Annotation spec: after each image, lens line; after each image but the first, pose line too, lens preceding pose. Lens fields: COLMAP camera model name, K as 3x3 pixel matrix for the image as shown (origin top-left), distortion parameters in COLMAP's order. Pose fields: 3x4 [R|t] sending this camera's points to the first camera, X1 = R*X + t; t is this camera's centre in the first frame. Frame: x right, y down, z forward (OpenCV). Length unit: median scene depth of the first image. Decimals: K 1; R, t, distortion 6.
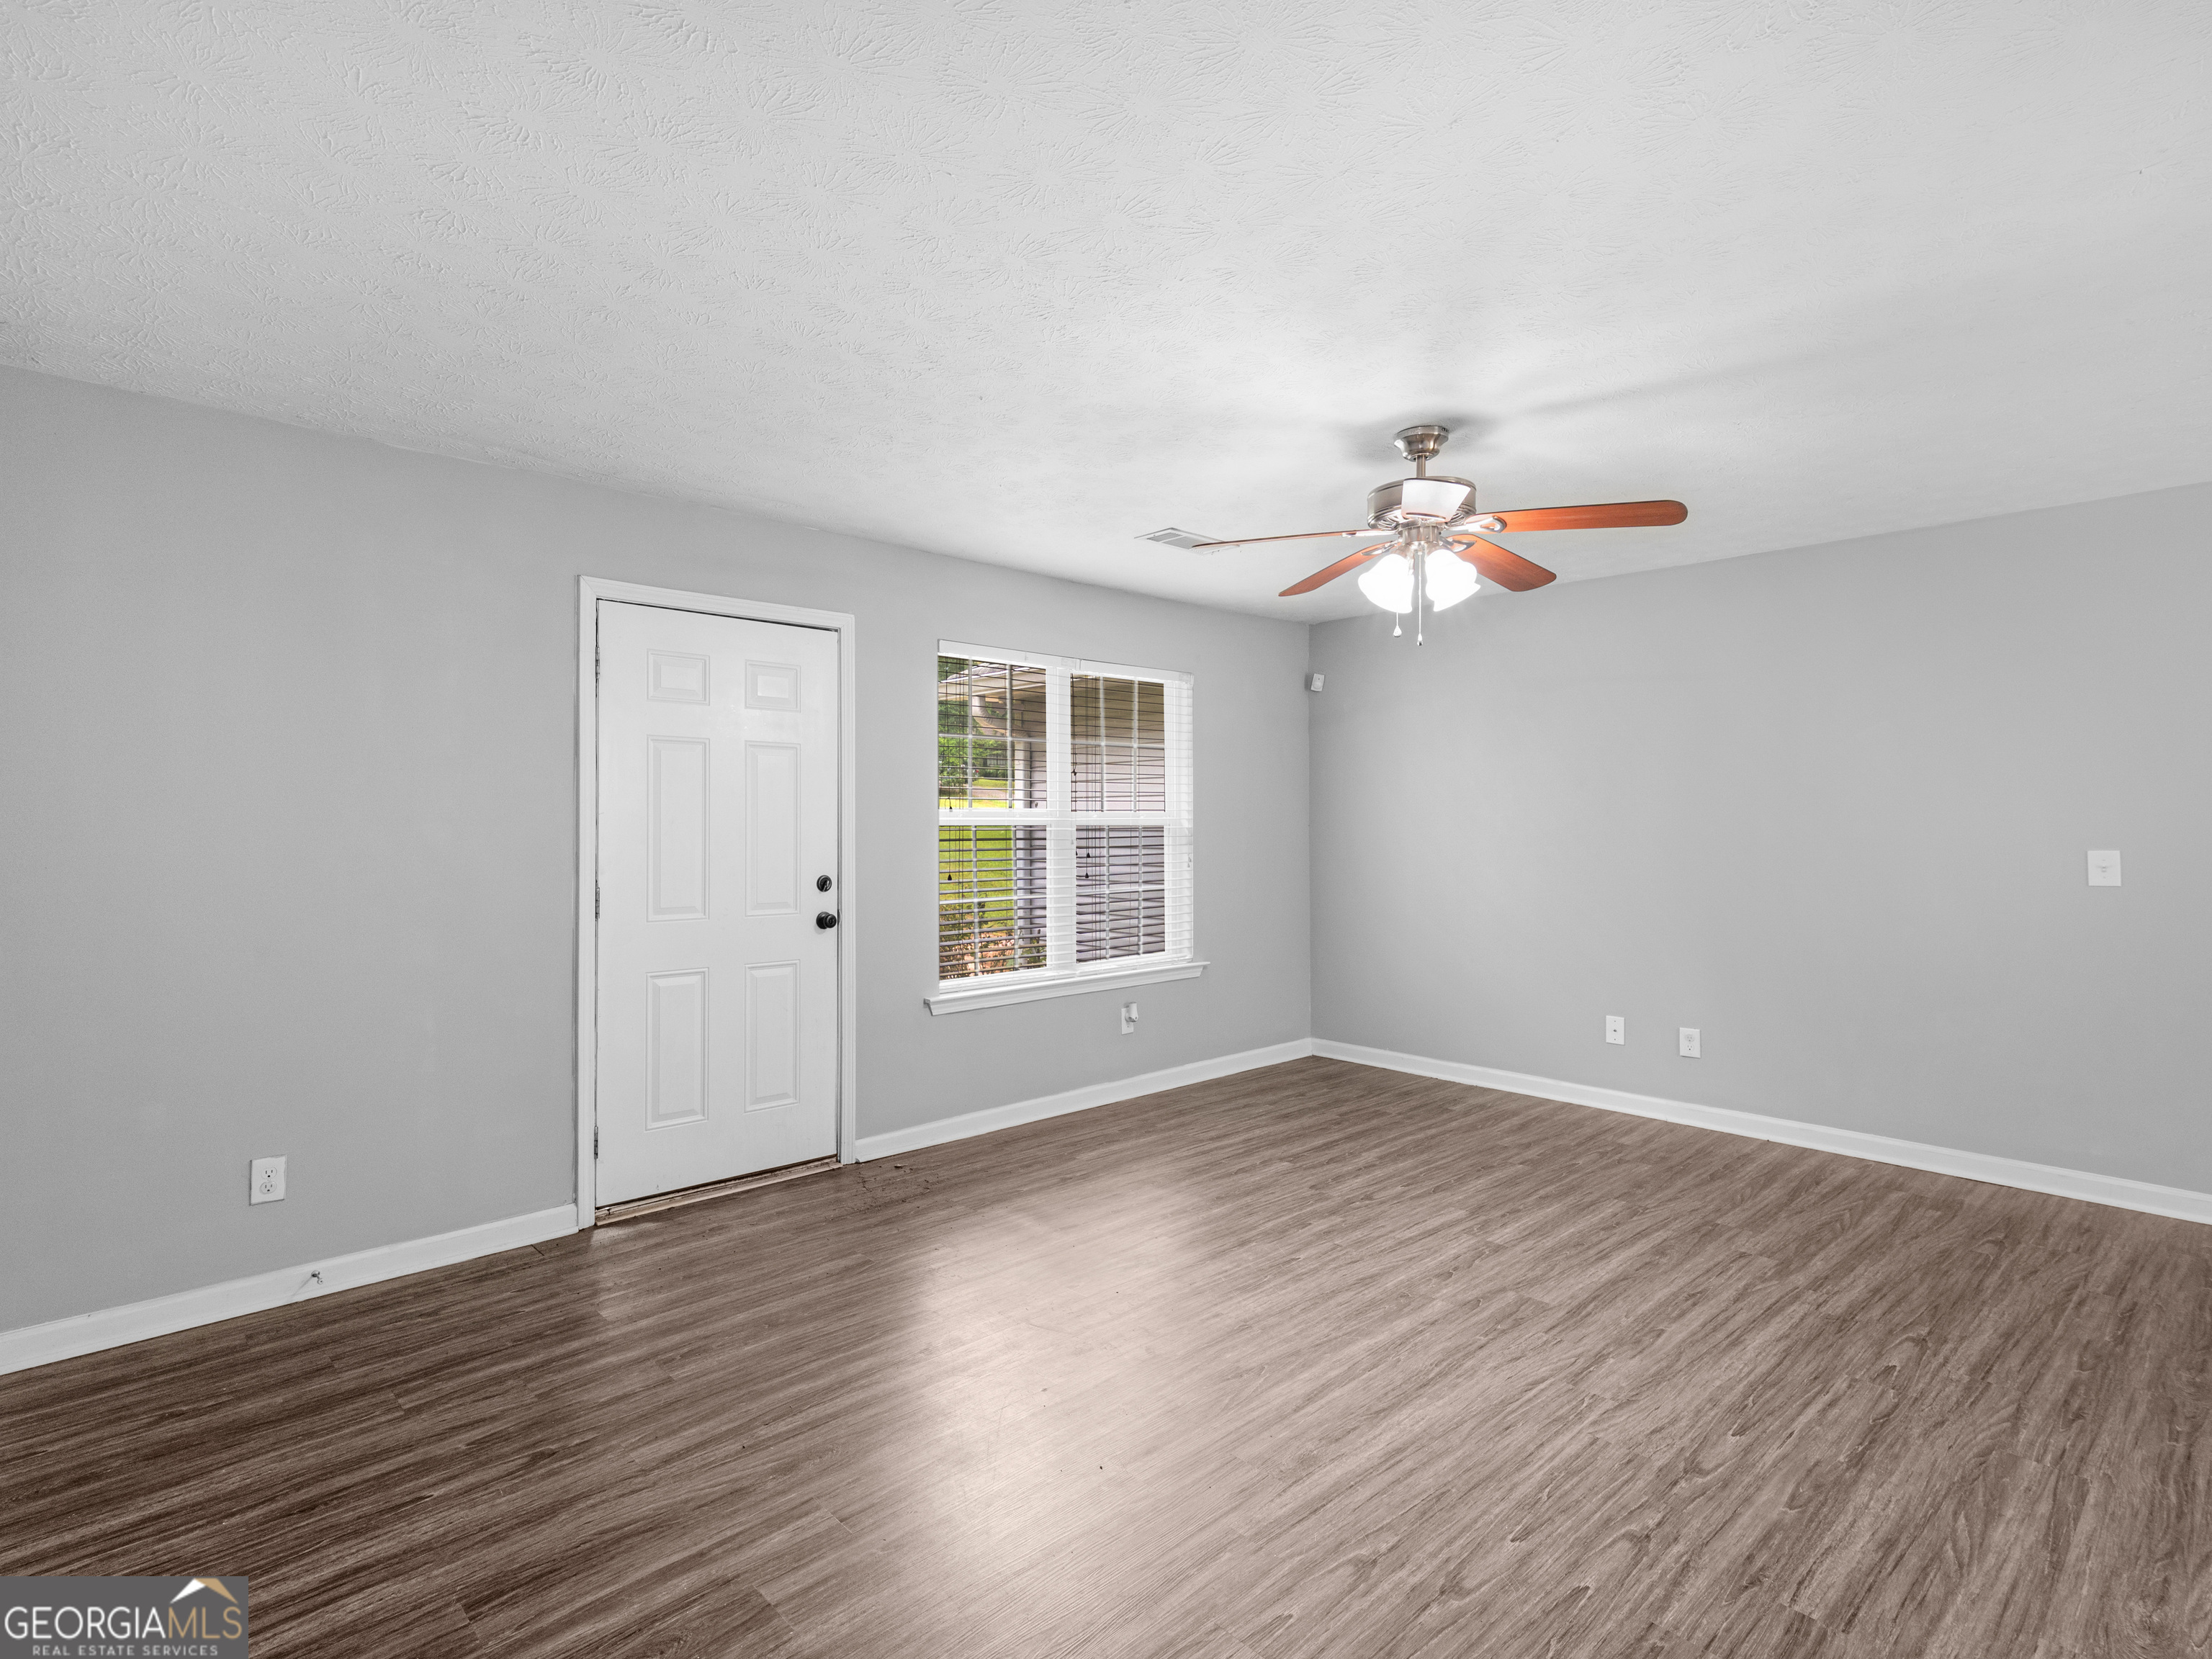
lens RADIAL K [[1123.3, 0, 930.9], [0, 1123.3, 847.8], [0, 0, 1]] dist [0.013717, -0.001088]
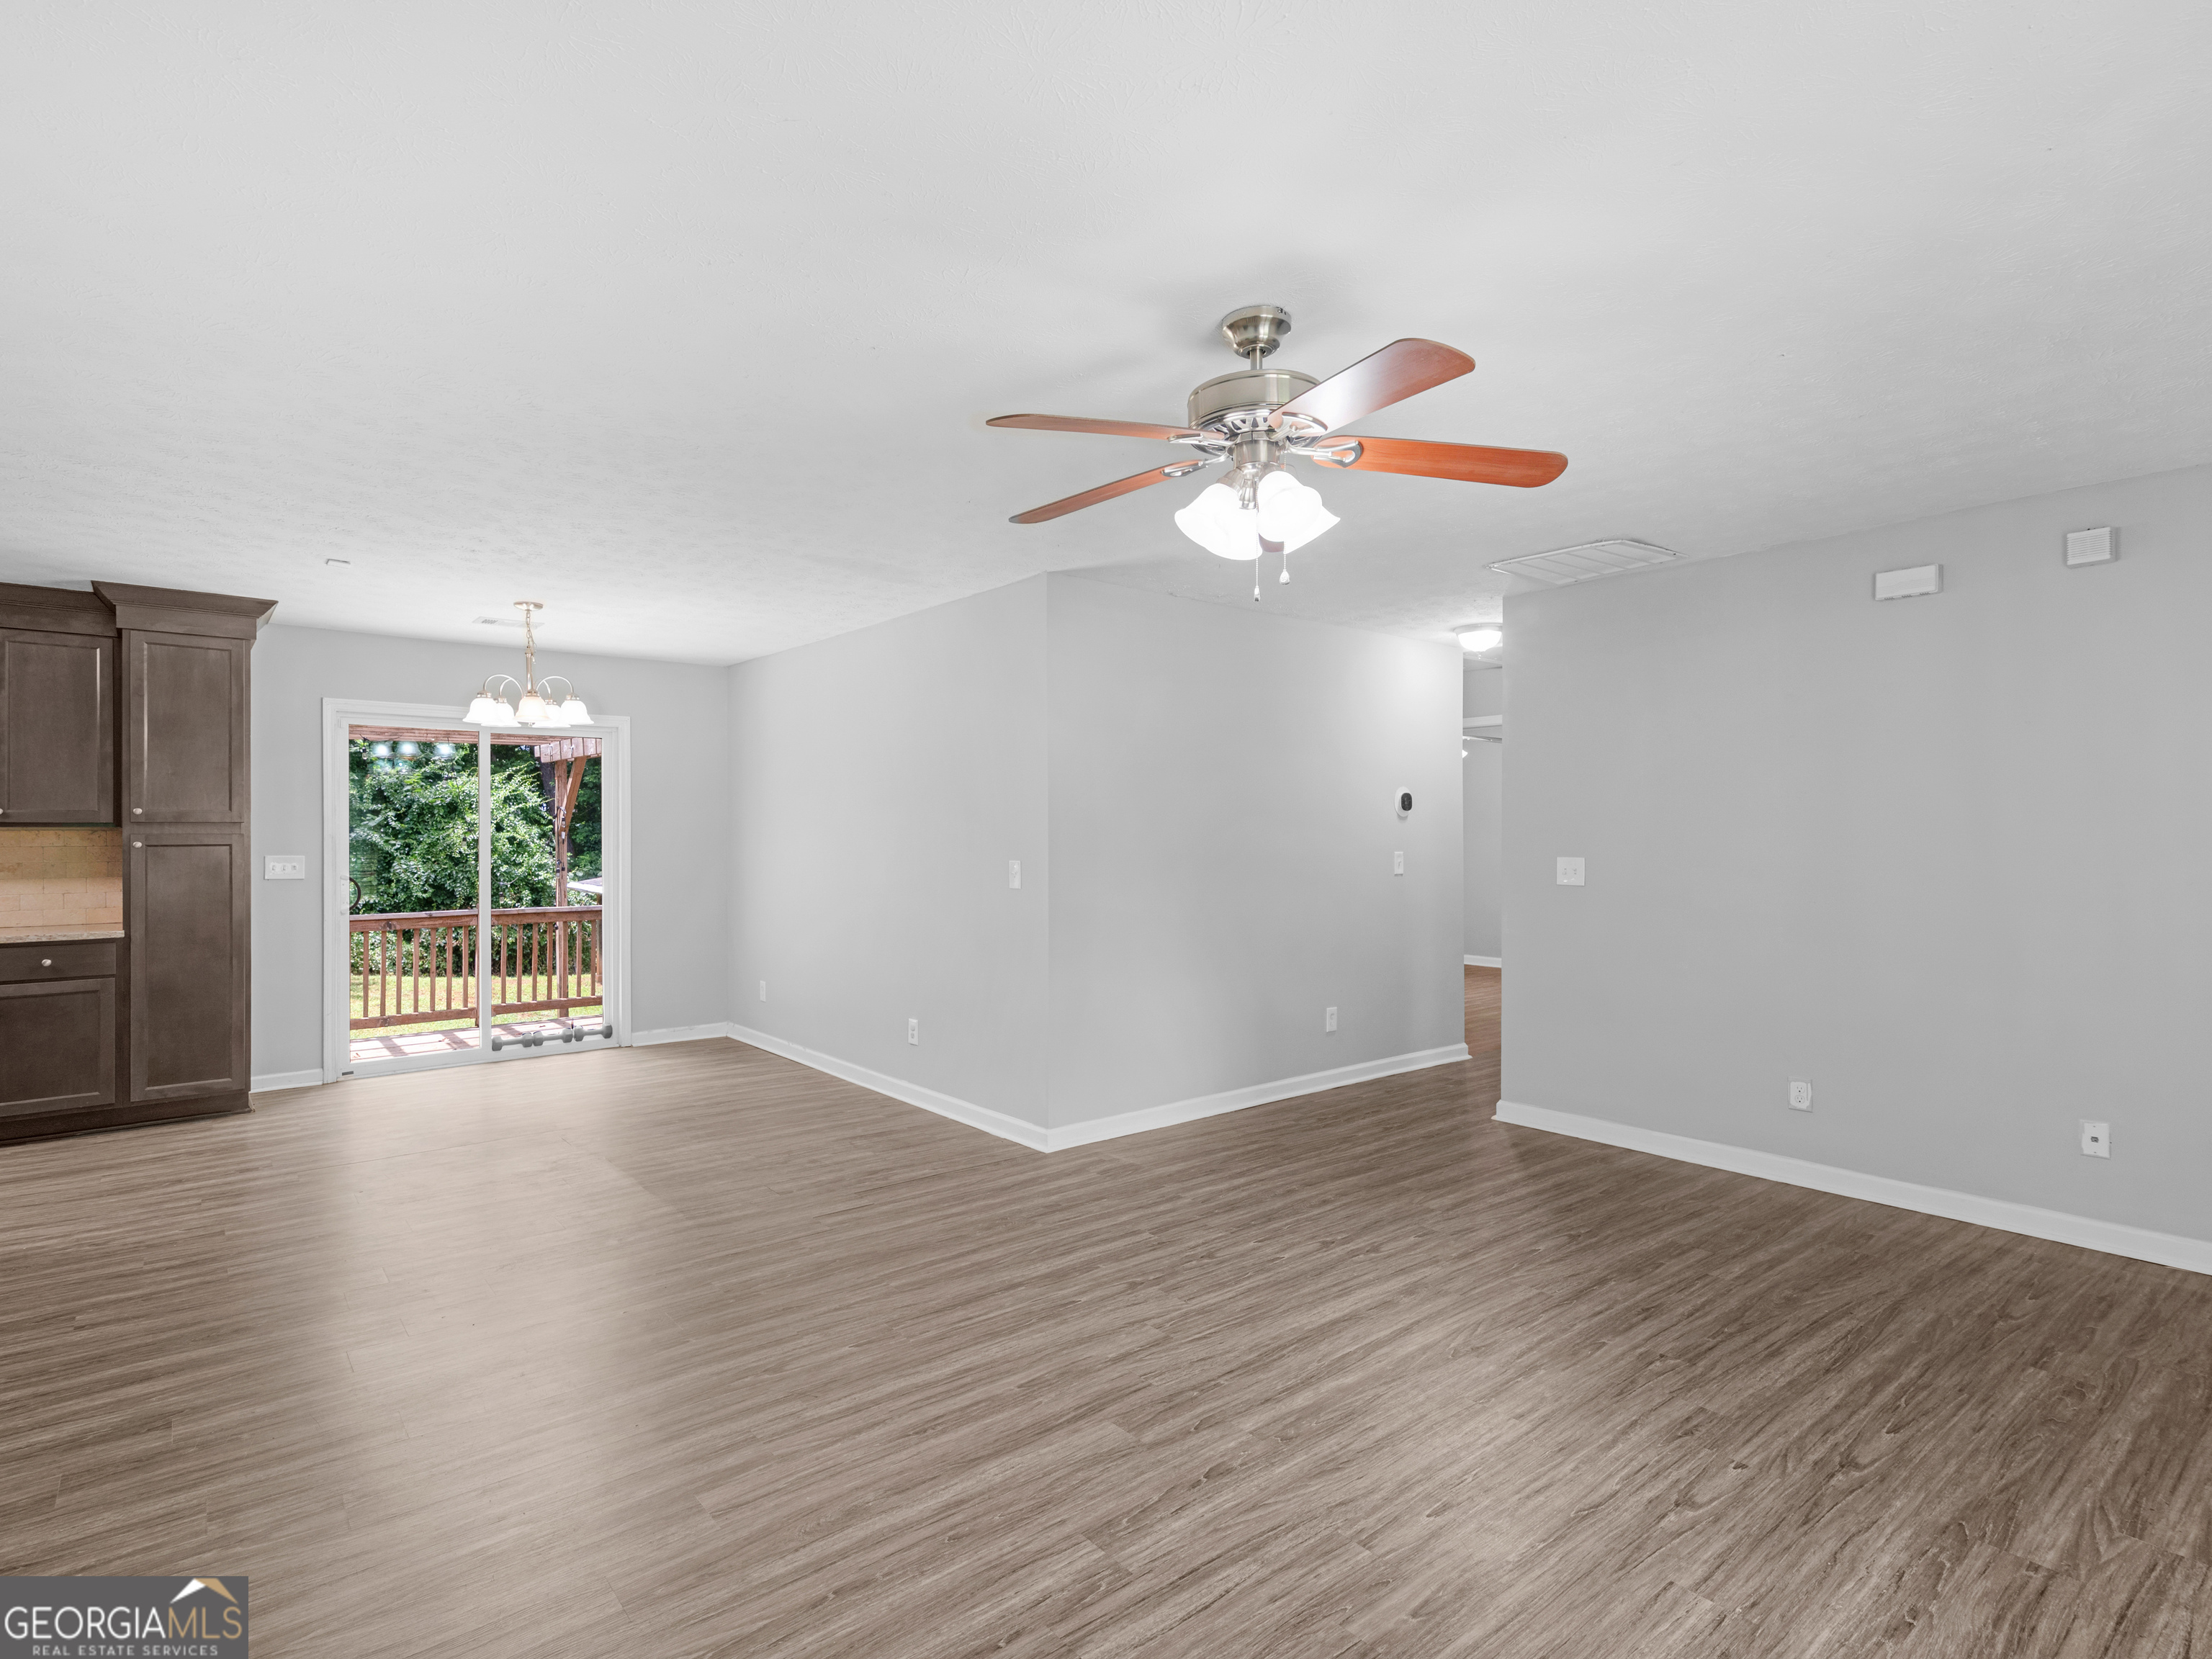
lens RADIAL K [[1108.5, 0, 930.3], [0, 1108.5, 825.8], [0, 0, 1]] dist [0.018233, -0.000799]
pose [[-0.997466, 0.003047, 0.071080, 0.589095], [0.004283, 0.999842, 0.017247, -0.046797], [-0.071016, 0.017508, -0.997322, 1.724084]]
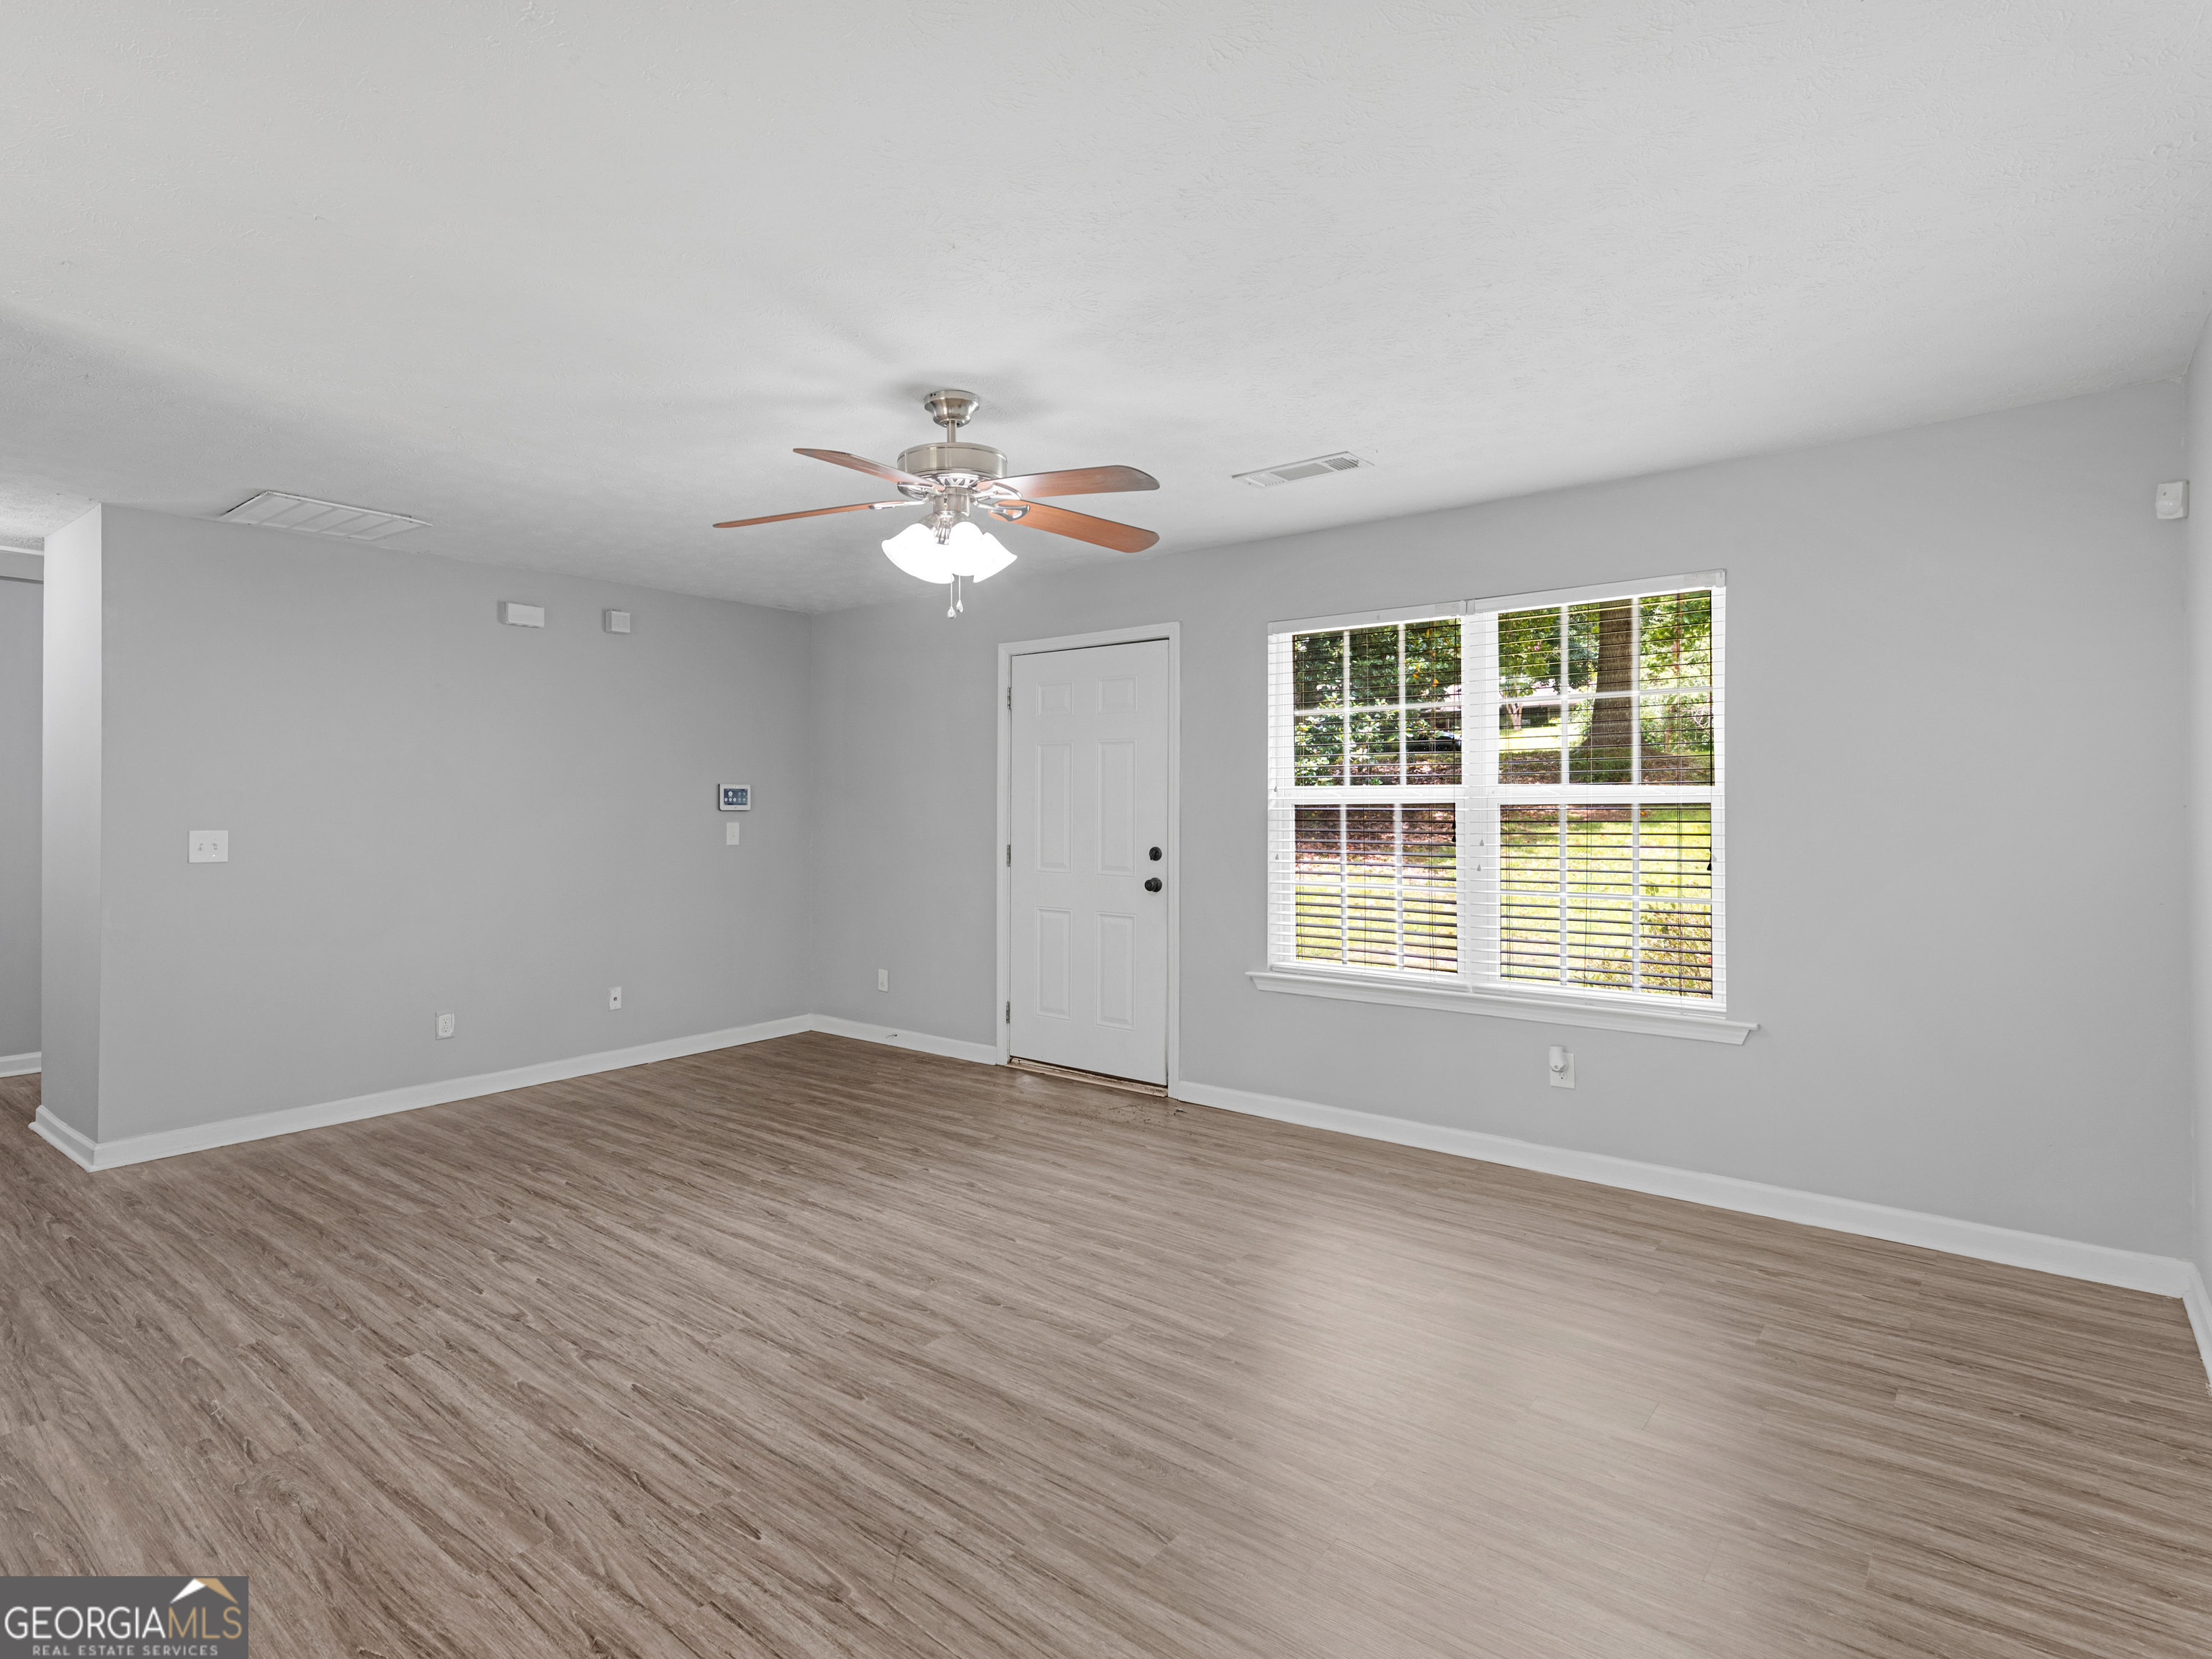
lens RADIAL K [[1126.0, 0, 1107.4], [0, 1126.0, 814.7], [0, 0, 1]] dist [0.013528, -0.000330]
pose [[0.218944, 0.010777, -0.975678, 1.365162], [-0.020987, 0.999760, 0.006333, -0.020618], [0.975512, 0.019090, 0.219117, 0.889583]]
